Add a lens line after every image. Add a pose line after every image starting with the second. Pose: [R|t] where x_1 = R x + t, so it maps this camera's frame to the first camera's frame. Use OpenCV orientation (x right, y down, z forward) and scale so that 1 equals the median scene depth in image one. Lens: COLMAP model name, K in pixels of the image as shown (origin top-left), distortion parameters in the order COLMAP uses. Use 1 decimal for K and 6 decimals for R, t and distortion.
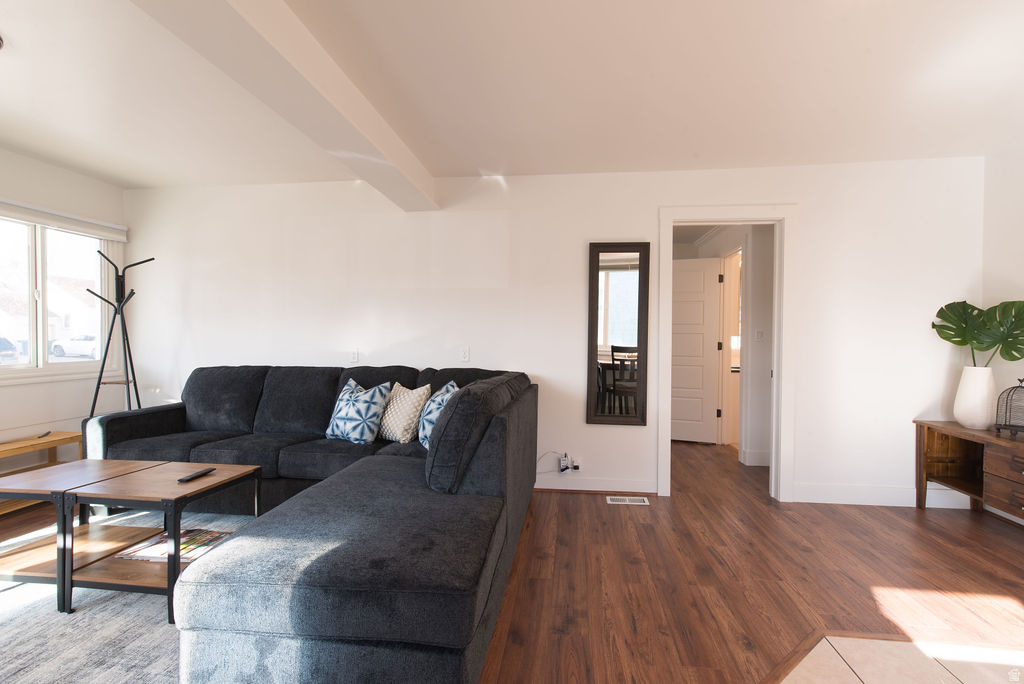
lens RADIAL K [[460.8, 0, 515.2], [0, 460.8, 342.9], [0, 0, 1]] dist [0.003180, -0.000247]
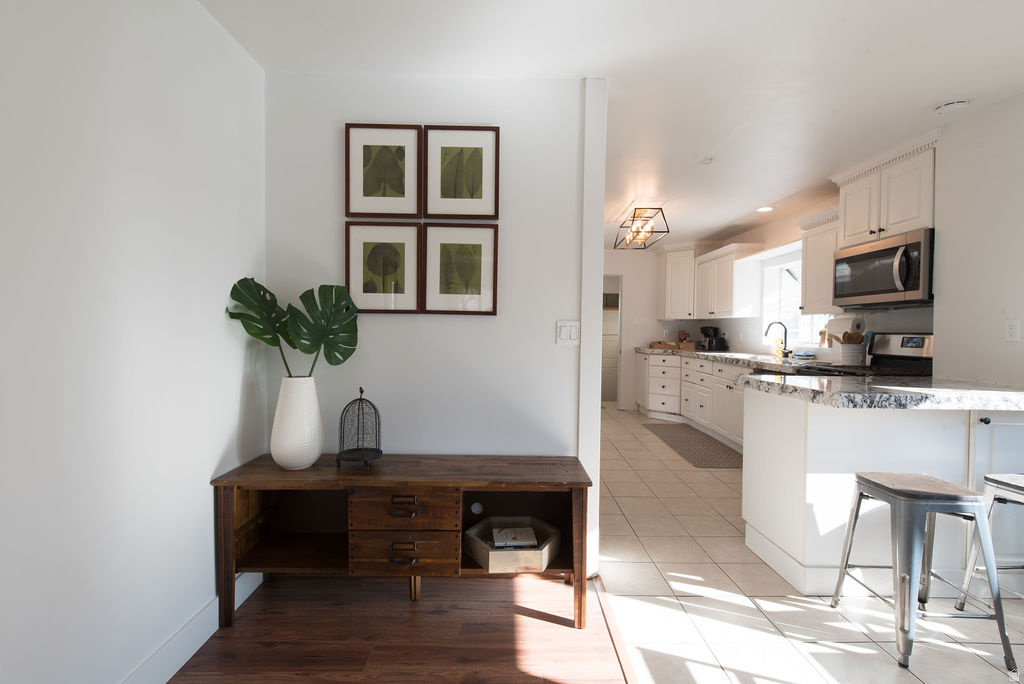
lens RADIAL K [[460.8, 0, 515.2], [0, 460.8, 342.9], [0, 0, 1]] dist [0.003180, -0.000247]
pose [[-0.135072, -0.034237, 0.990244, 0.259323], [0.002015, 0.999391, 0.034828, -0.019602], [-0.990834, 0.006699, -0.134921, 0.706939]]
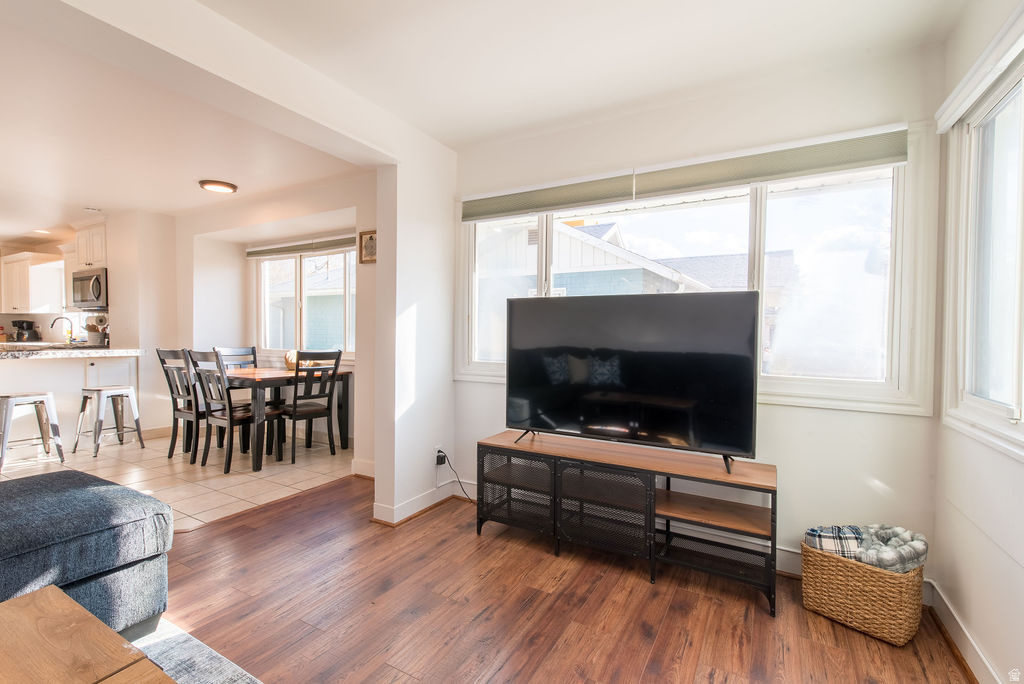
lens RADIAL K [[460.8, 0, 515.2], [0, 460.8, 342.9], [0, 0, 1]] dist [0.003180, -0.000247]
pose [[-0.925965, -0.022049, 0.376964, -0.902417], [-0.009283, 0.999321, 0.035648, -0.012788], [-0.377494, 0.029509, -0.925542, 0.775454]]
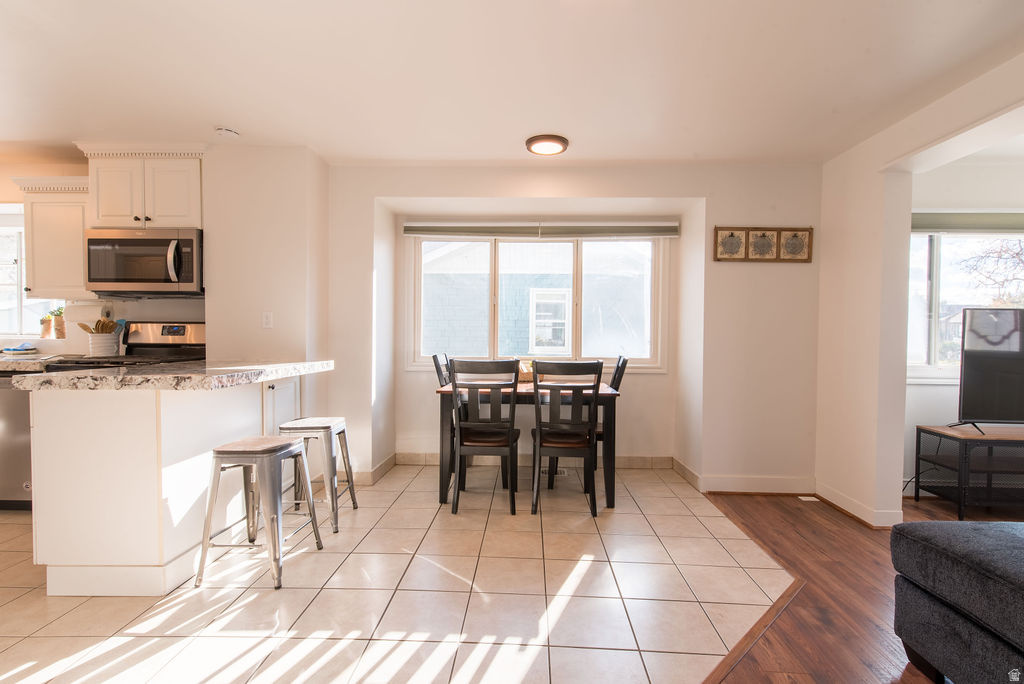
lens RADIAL K [[460.8, 0, 515.2], [0, 460.8, 342.9], [0, 0, 1]] dist [0.003180, -0.000247]
pose [[-0.995531, -0.014895, -0.093250, 0.437550], [-0.018010, 0.999304, 0.032653, -0.005367], [0.092699, 0.034187, -0.995107, 0.863418]]
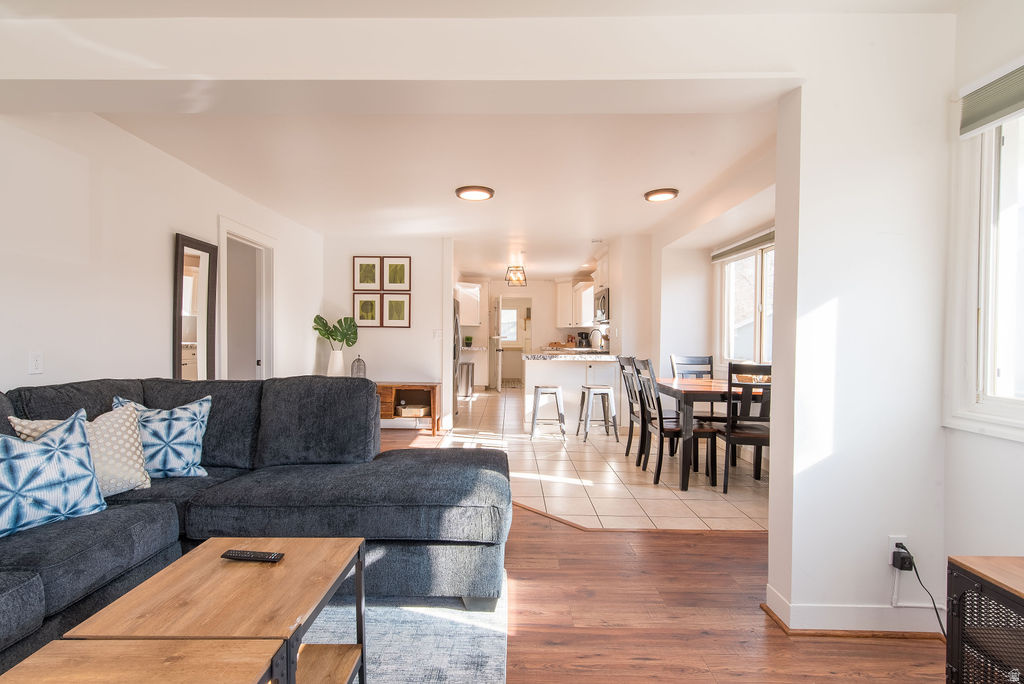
lens RADIAL K [[471.7, 0, 497.0], [0, 471.7, 345.4], [0, 0, 1]] dist [0.002888, -0.000112]
pose [[-0.100775, -0.022898, 0.994646, -0.913404], [0.007244, 0.999692, 0.023748, -0.010187], [-0.994883, 0.009598, -0.100578, 0.491398]]
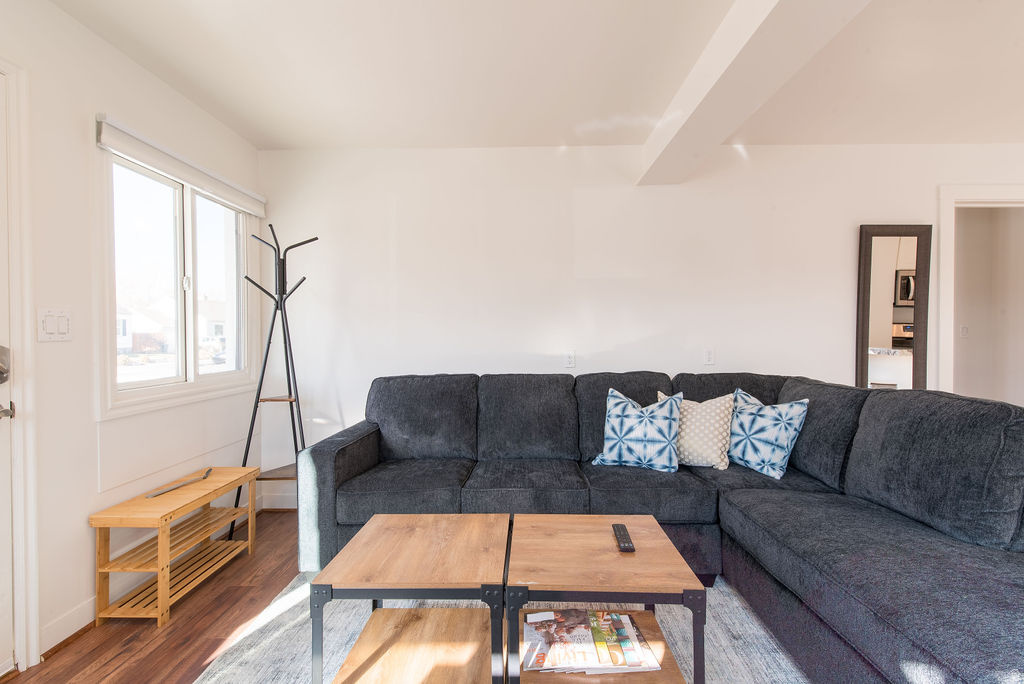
lens RADIAL K [[460.8, 0, 515.2], [0, 460.8, 342.9], [0, 0, 1]] dist [0.003180, -0.000247]
pose [[0.994328, -0.010248, 0.105865, -0.617560], [0.010225, 0.999947, 0.000758, -0.004328], [-0.105867, 0.000329, 0.994380, 0.224161]]
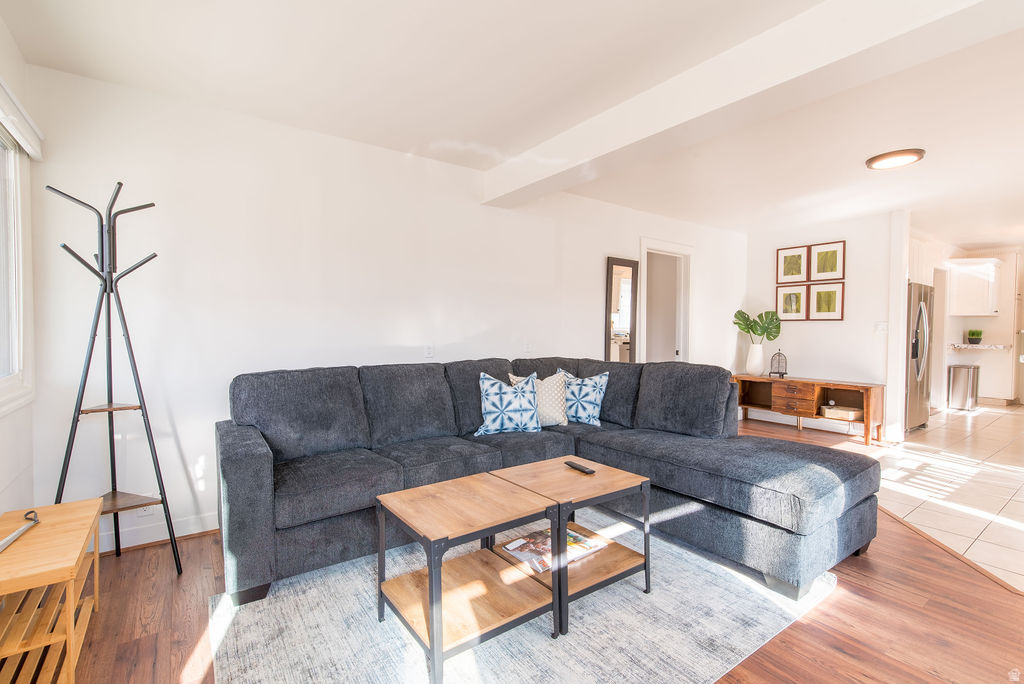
lens RADIAL K [[464.0, 0, 515.4], [0, 464.0, 341.4], [0, 0, 1]] dist [0.002822, 0.000306]
pose [[0.729074, -0.019659, 0.684153, -0.991625], [0.010893, 0.999794, 0.017121, -0.004592], [-0.684348, -0.005030, 0.729138, 0.242808]]
